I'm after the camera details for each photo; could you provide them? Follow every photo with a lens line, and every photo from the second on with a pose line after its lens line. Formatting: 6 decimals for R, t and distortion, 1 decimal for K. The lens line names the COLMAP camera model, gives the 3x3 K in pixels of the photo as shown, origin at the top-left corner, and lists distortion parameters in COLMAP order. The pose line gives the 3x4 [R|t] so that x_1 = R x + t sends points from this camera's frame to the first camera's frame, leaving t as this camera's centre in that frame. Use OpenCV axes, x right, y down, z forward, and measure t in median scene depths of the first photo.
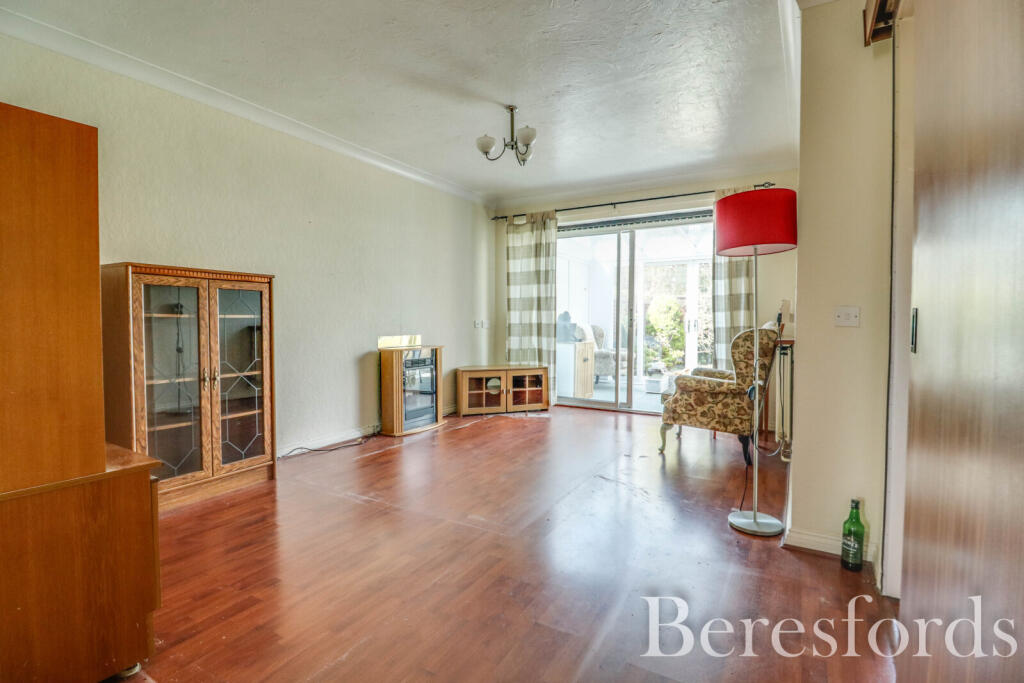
lens RADIAL K [[472.4, 0, 522.9], [0, 472.4, 338.8], [0, 0, 1]] dist [-0.008044, -0.004857]
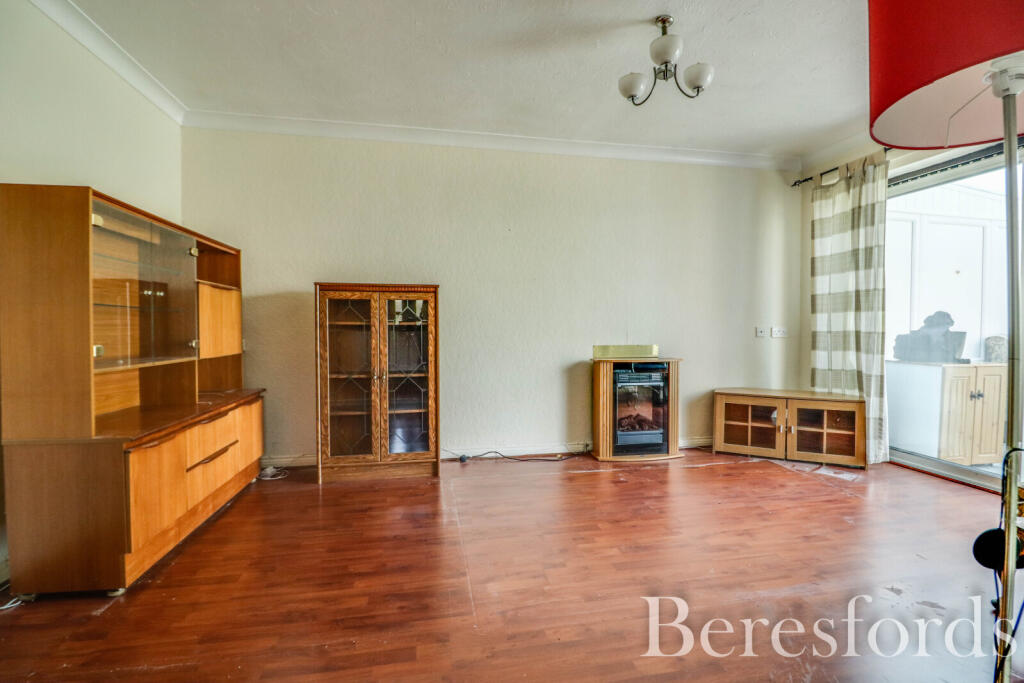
lens RADIAL K [[472.4, 0, 511.4], [0, 472.4, 337.8], [0, 0, 1]] dist [-0.008044, -0.004857]
pose [[0.658934, 0.014962, -0.752052, 0.211022], [-0.027966, 0.999598, -0.004617, -0.008024], [0.751681, 0.024074, 0.659088, 0.231981]]
